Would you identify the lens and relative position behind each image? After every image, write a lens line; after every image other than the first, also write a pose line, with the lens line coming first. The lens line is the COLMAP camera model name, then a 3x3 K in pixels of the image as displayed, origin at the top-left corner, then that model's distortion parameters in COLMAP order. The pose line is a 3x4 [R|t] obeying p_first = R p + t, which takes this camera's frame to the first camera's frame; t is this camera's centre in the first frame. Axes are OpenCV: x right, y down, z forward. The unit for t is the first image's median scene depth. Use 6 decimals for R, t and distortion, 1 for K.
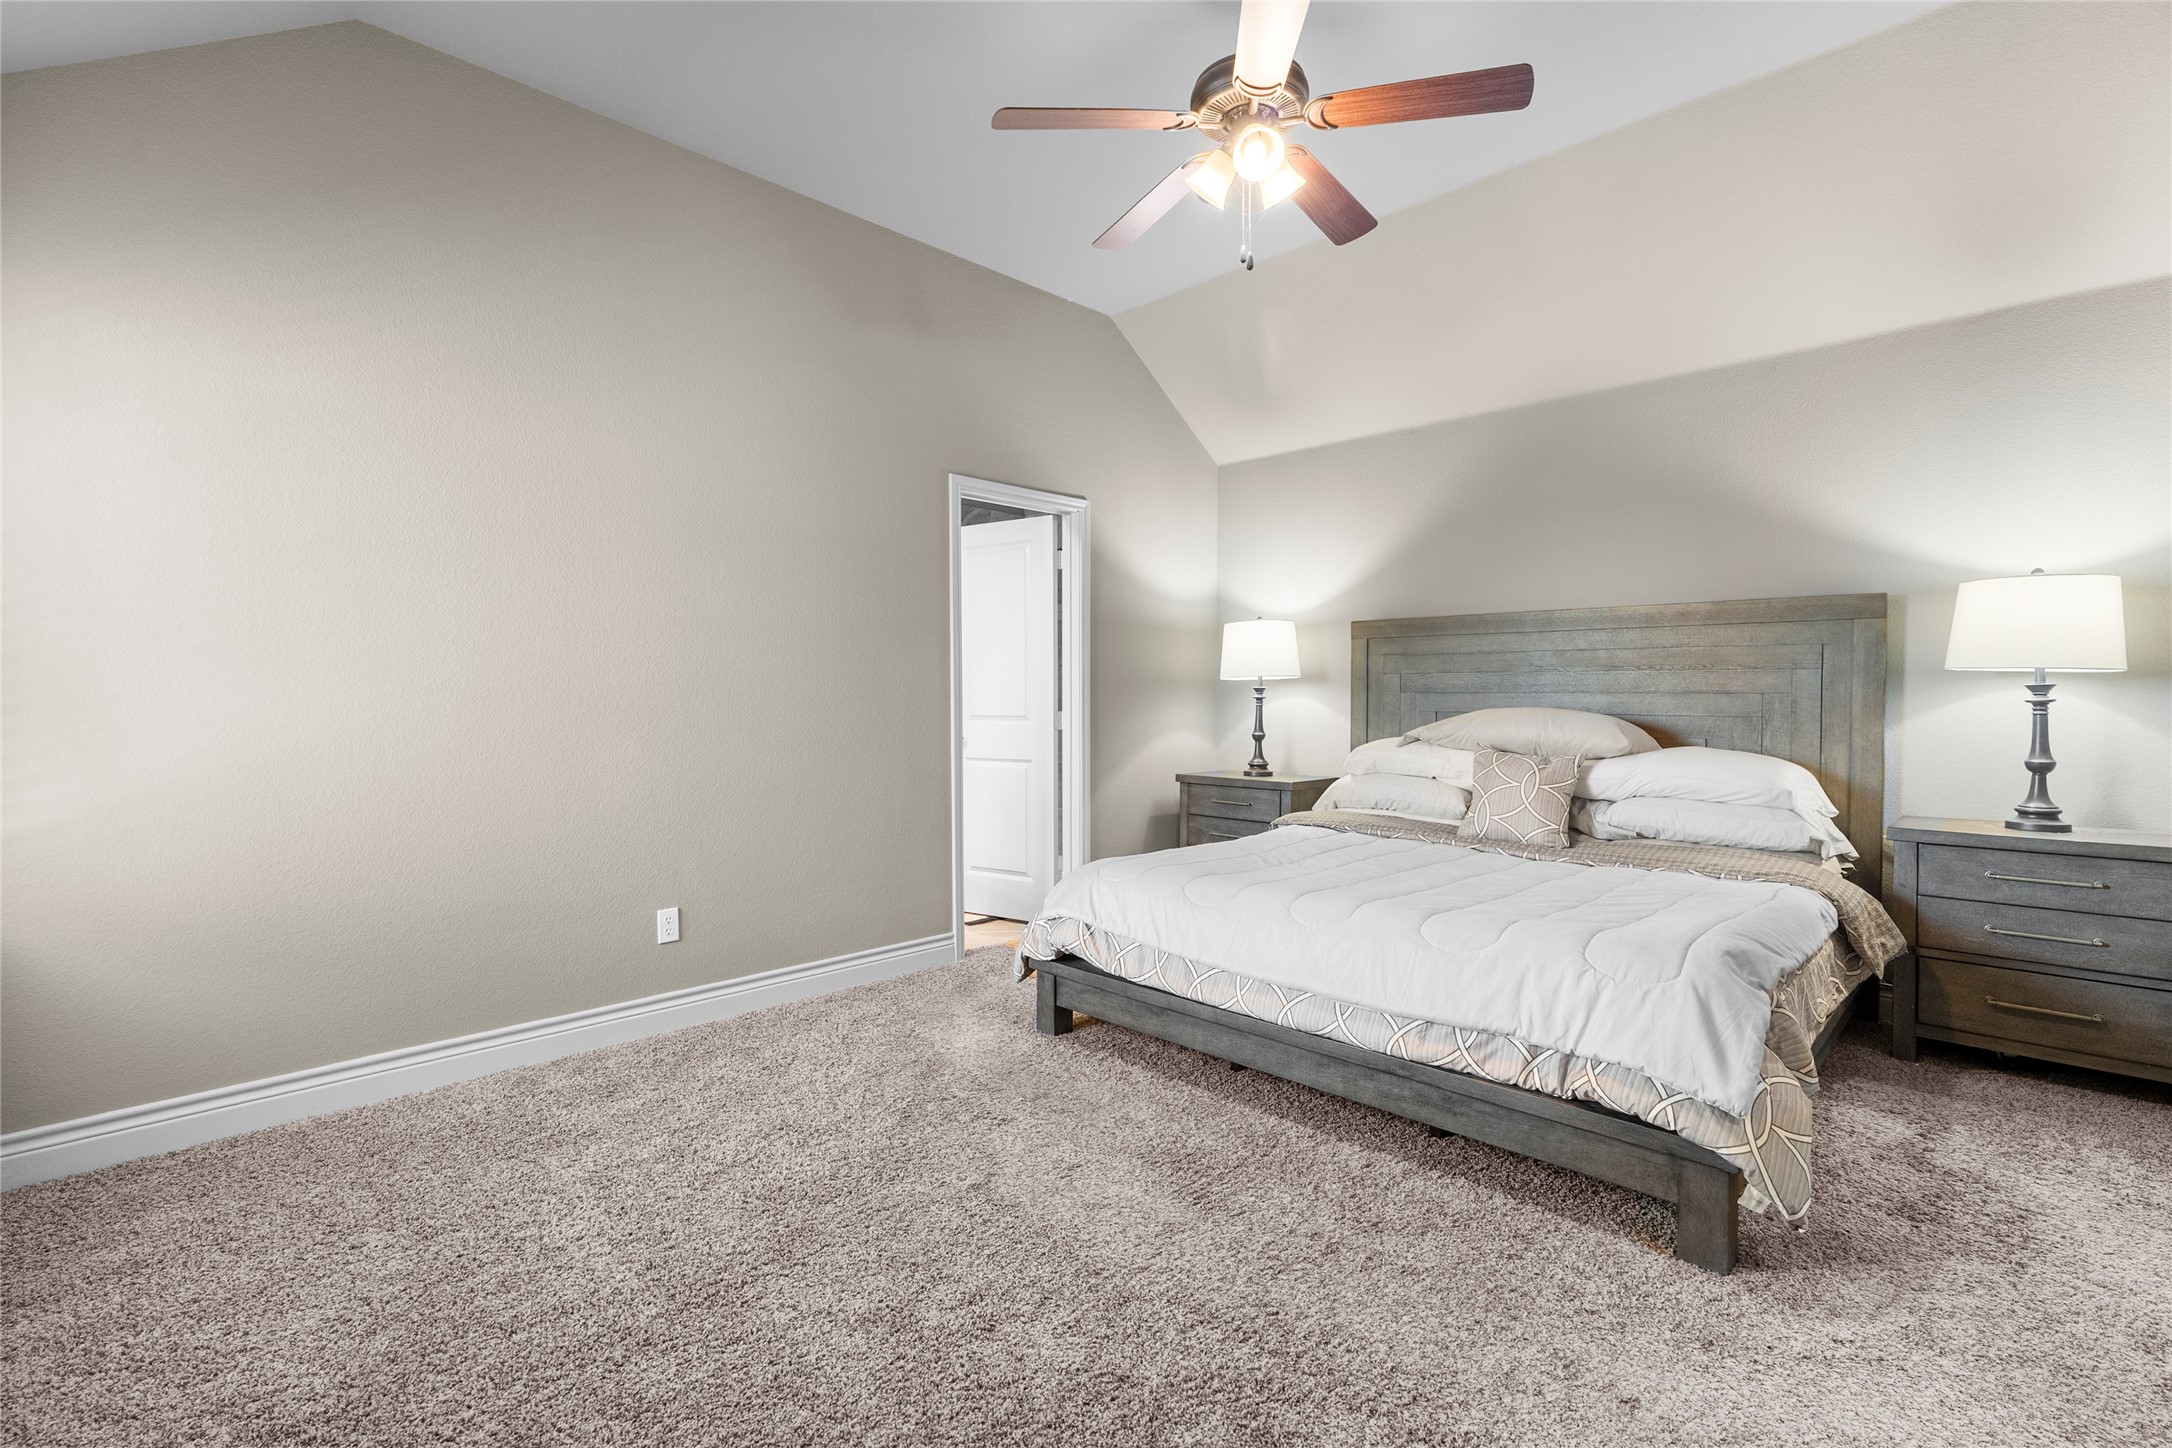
lens RADIAL K [[980.2, 0, 1085.4], [0, 980.2, 702.9], [0, 0, 1]] dist [-0.042713, -0.000039]
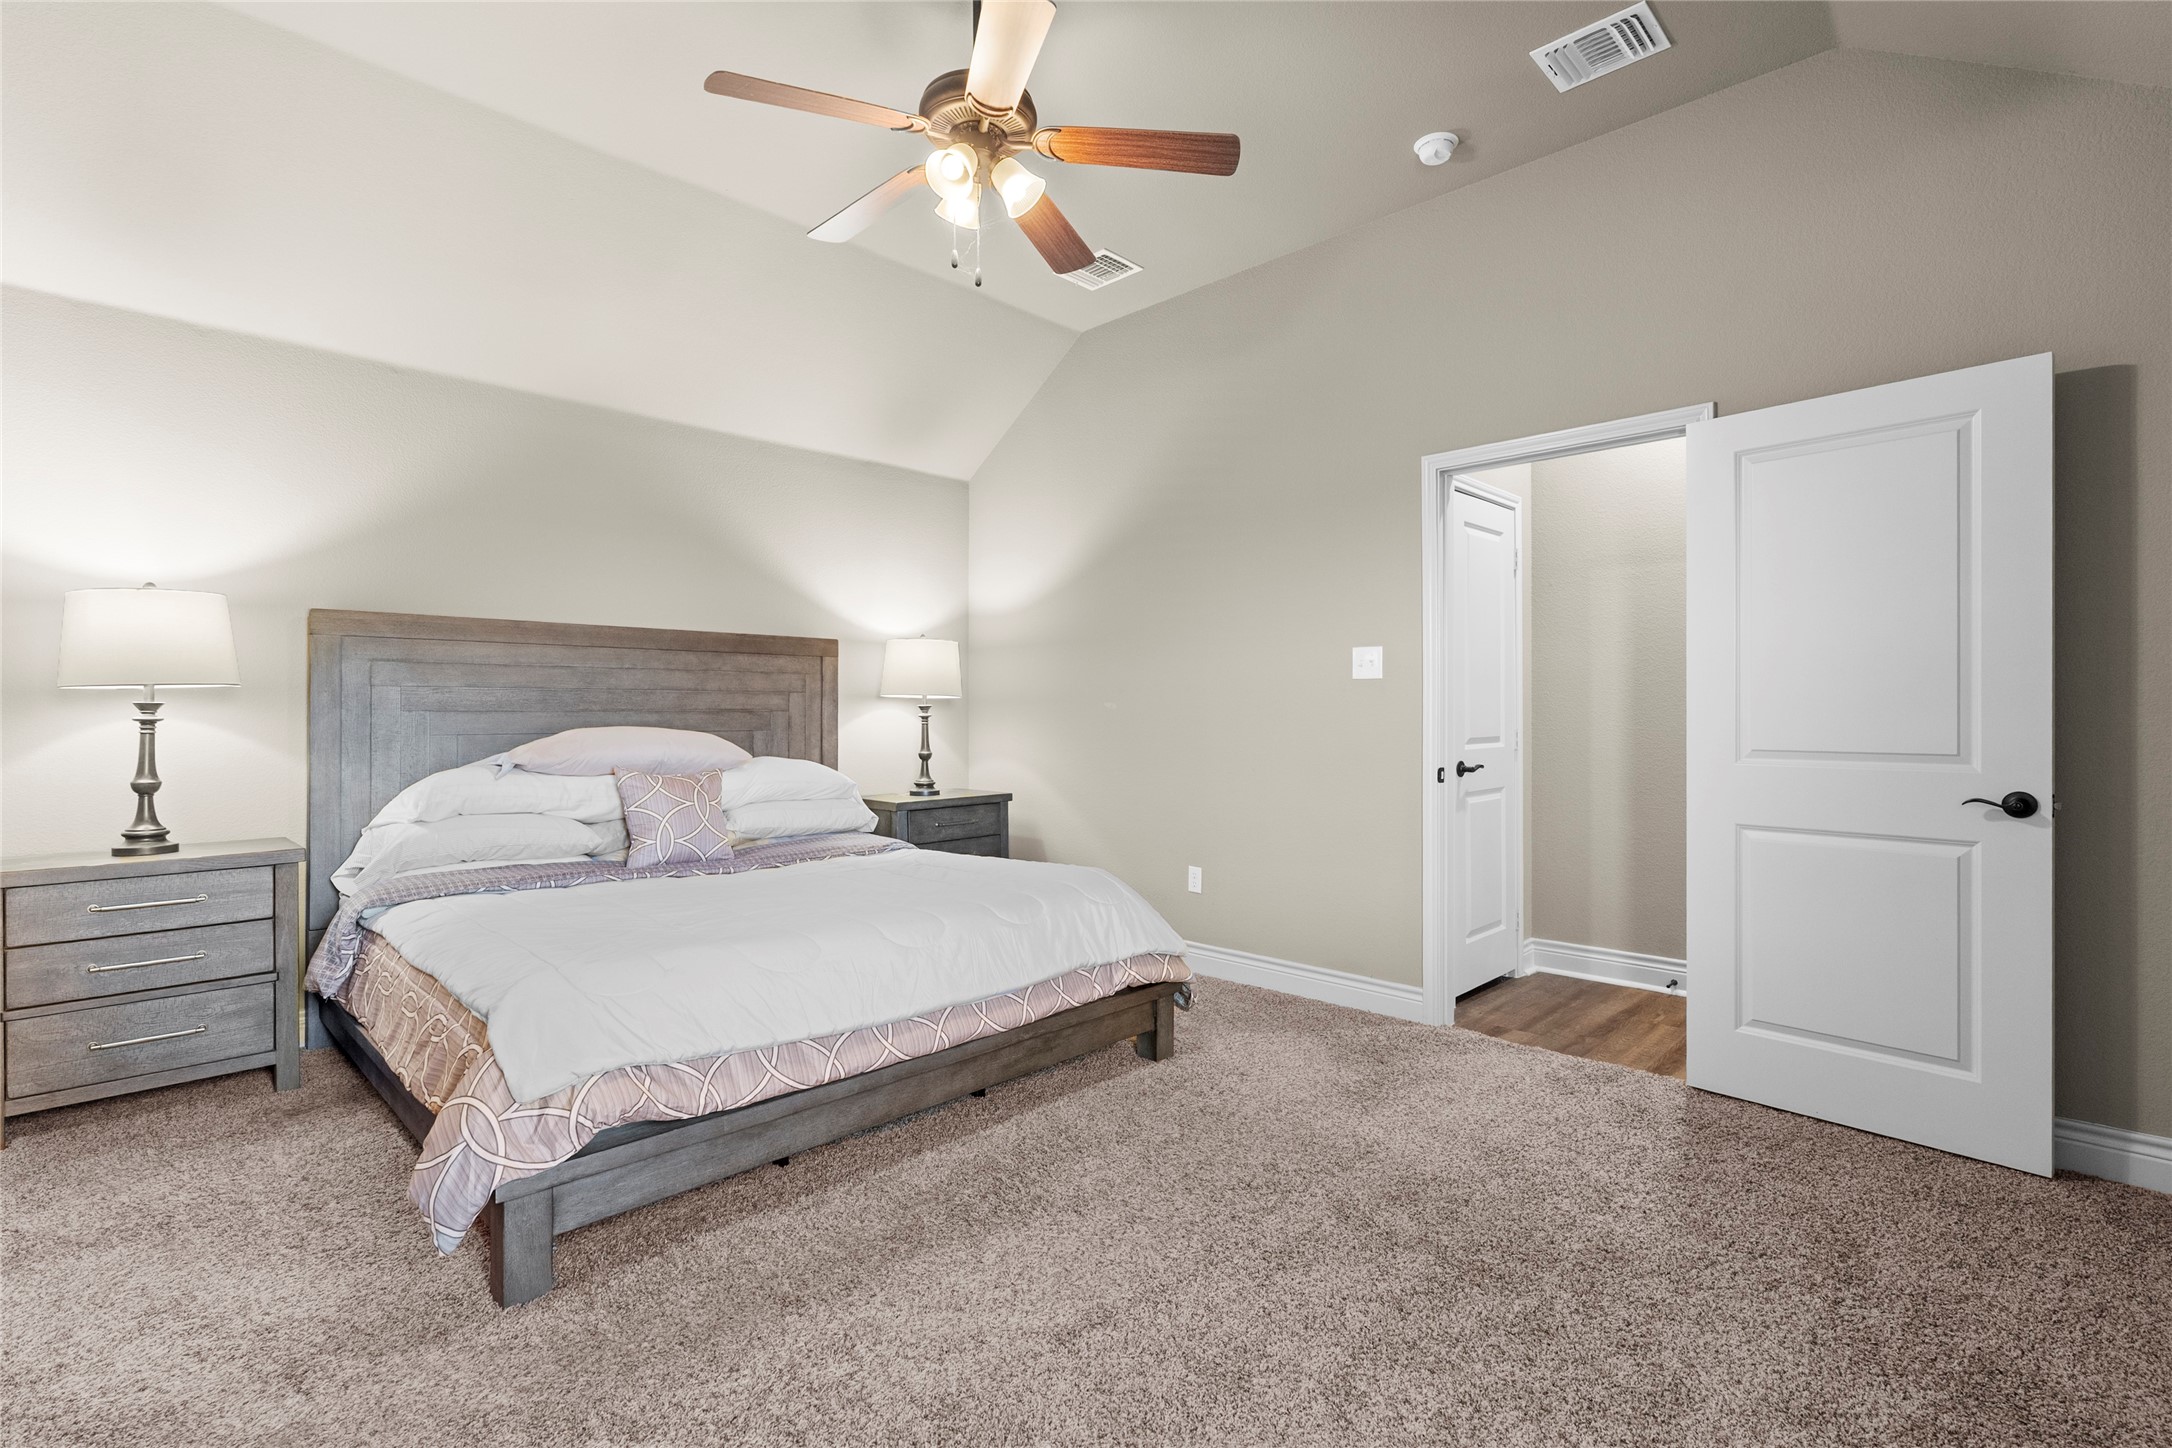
lens RADIAL K [[1005.8, 0, 1088.0], [0, 1005.8, 670.5], [0, 0, 1]] dist [-0.002894, -0.000189]
pose [[-0.001368, 0.038505, 0.999257, -0.495842], [0.013004, 0.999175, -0.038484, -0.005487], [-0.999915, 0.012942, -0.001867, 0.509626]]
